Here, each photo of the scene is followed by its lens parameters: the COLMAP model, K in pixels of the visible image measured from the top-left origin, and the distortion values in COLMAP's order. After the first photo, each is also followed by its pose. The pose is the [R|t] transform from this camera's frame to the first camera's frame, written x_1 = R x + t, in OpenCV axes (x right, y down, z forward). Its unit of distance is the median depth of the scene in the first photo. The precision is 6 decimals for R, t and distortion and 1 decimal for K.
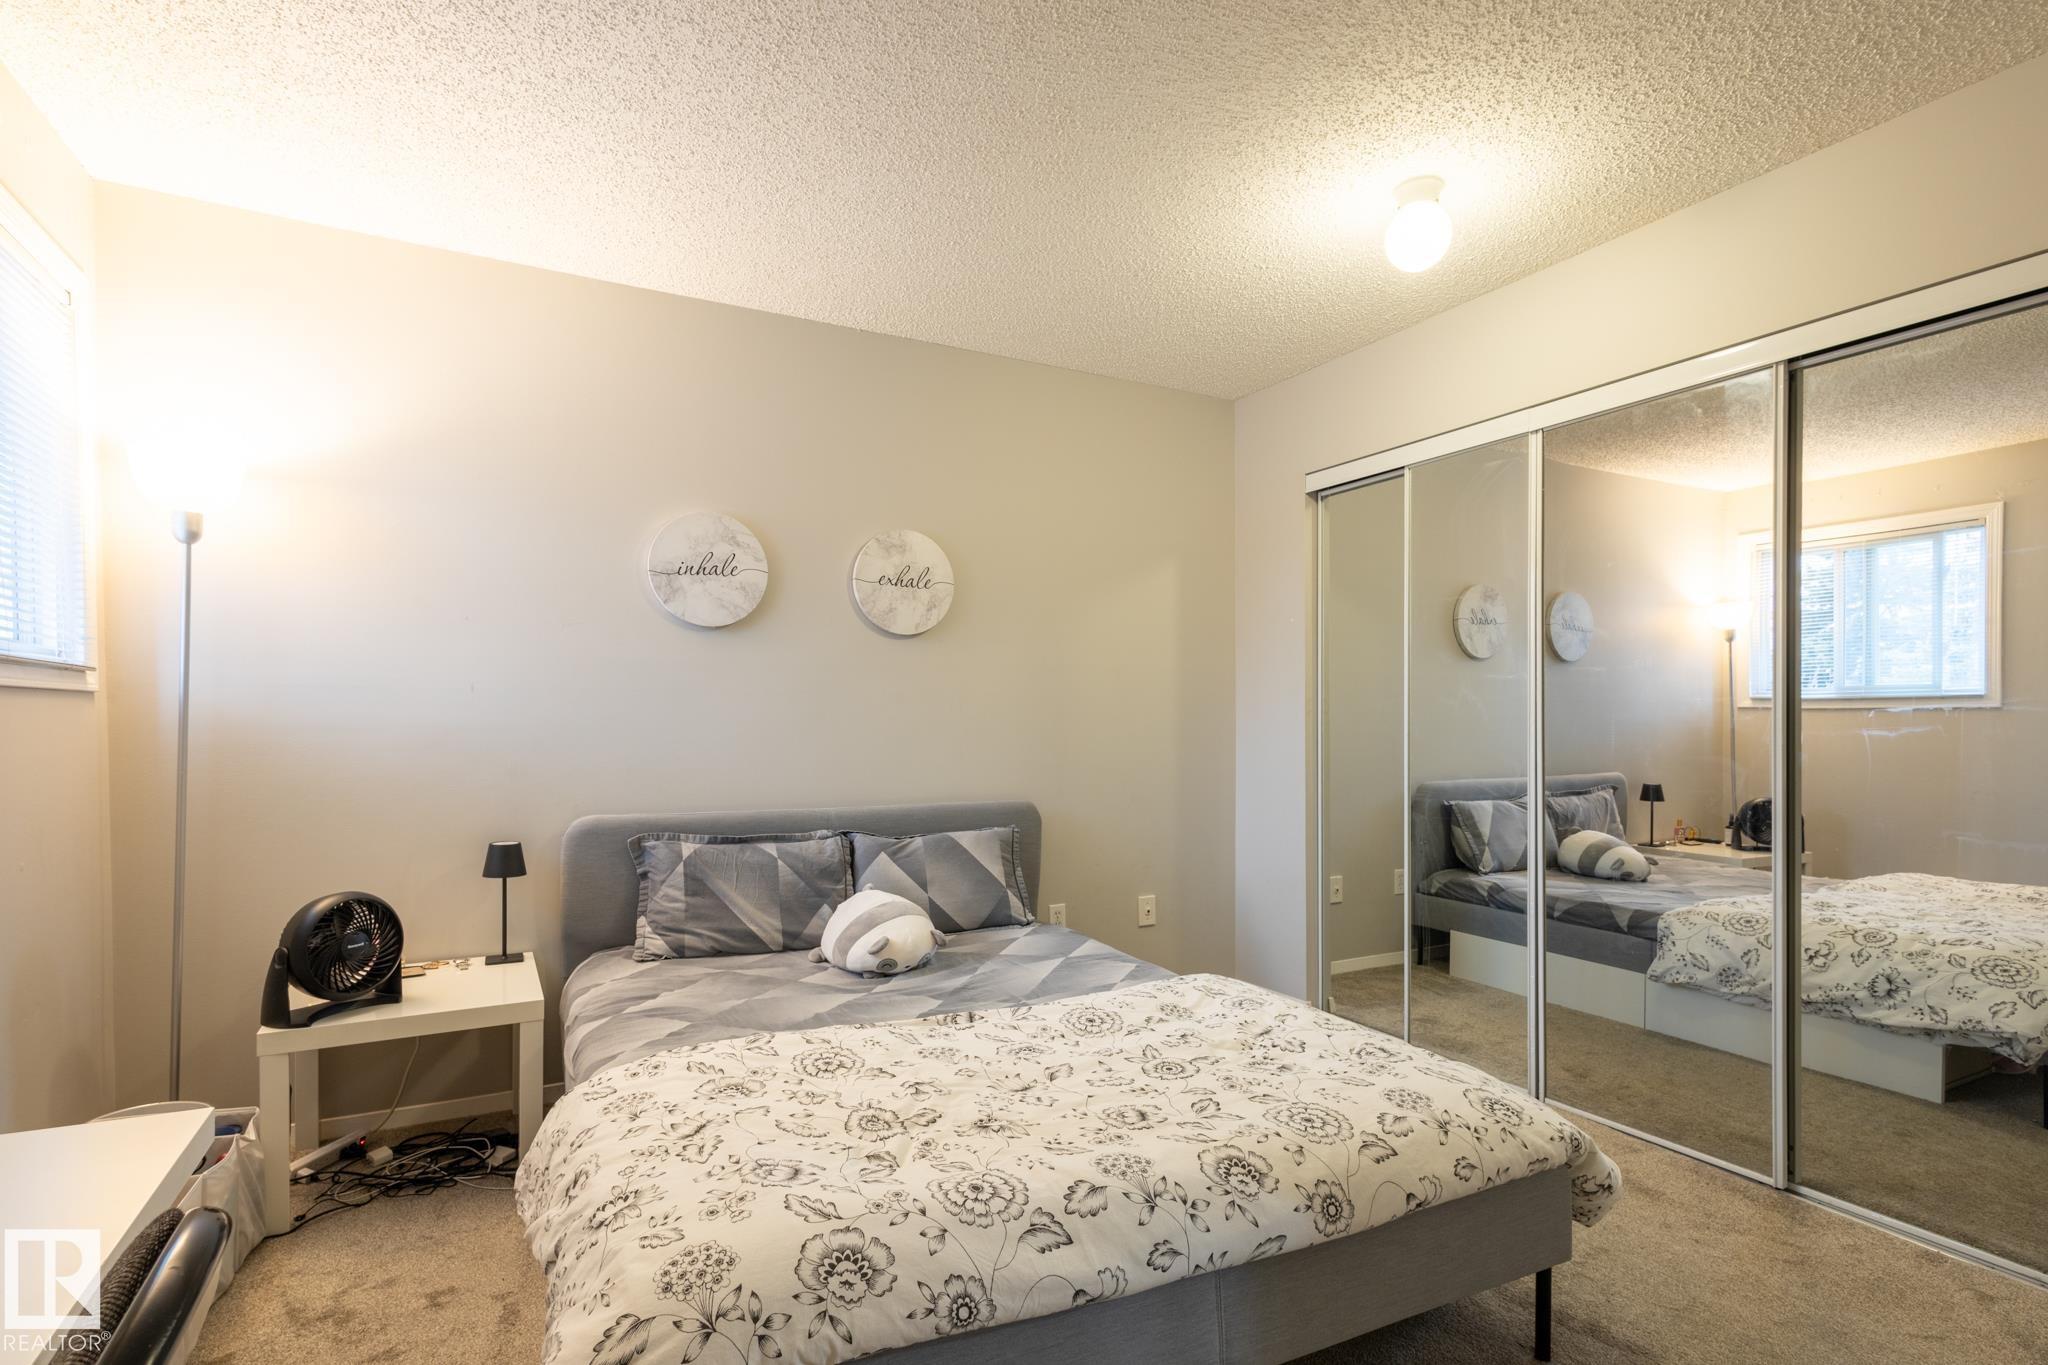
lens RADIAL K [[978.7, 0, 1007.7], [0, 978.7, 729.1], [0, 0, 1]] dist [0.004183, -0.000068]
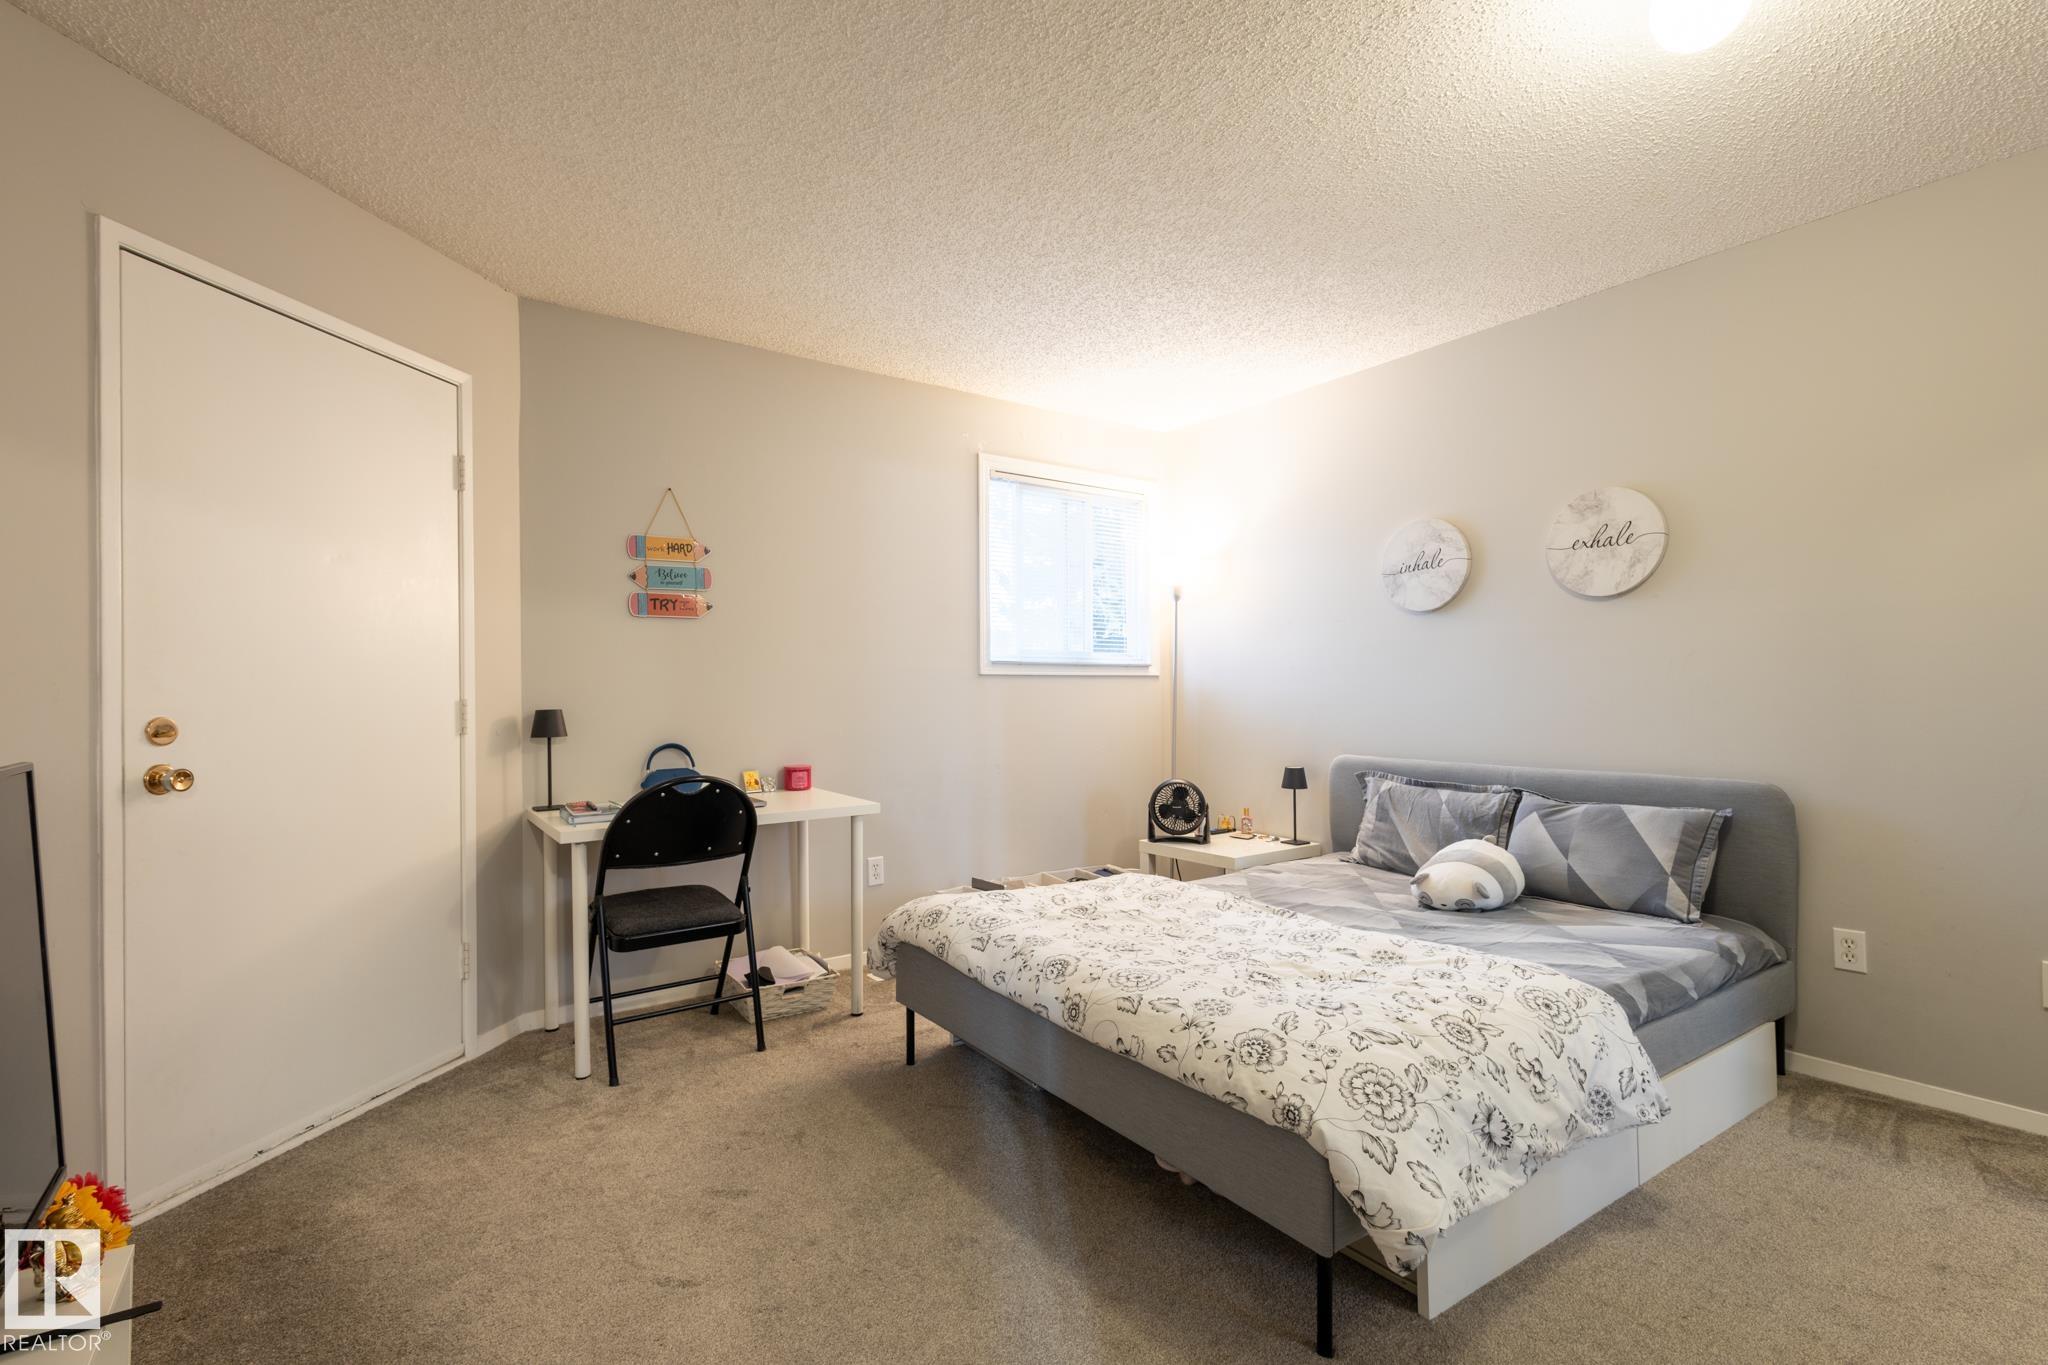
lens RADIAL K [[940.6, 0, 1029.2], [0, 940.6, 687.7], [0, 0, 1]] dist [0.004297, -0.000023]
pose [[0.150356, -0.007233, -0.988606, 0.852364], [-0.001556, 0.999970, -0.007553, 0.002430], [0.988631, 0.002674, 0.150340, 0.349224]]
